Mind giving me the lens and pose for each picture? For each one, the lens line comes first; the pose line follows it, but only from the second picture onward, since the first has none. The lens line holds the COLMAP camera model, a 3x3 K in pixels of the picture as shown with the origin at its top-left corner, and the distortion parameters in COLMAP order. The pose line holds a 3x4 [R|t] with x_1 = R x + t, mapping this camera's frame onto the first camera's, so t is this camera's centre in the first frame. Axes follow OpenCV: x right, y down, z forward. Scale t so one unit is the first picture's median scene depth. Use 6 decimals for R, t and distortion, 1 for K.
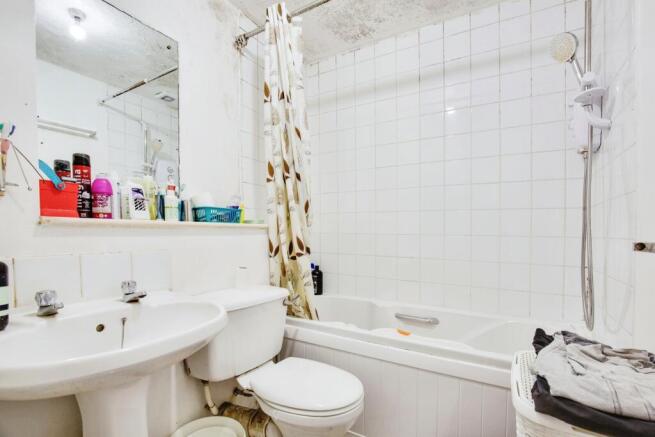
lens RADIAL K [[312.3, 0, 327.5], [0, 312.3, 237.0], [0, 0, 1]] dist [-0.034828, 0.005763]
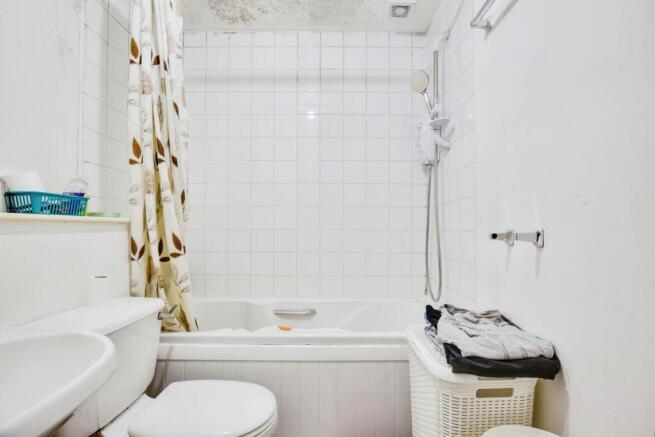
lens RADIAL K [[308.3, 0, 327.8], [0, 308.3, 222.5], [0, 0, 1]] dist [-0.039575, 0.006377]
pose [[0.849567, 0.000768, 0.527480, -0.175264], [0.014970, 0.999561, -0.025566, -0.002964], [-0.527268, 0.029616, 0.849183, 0.099584]]
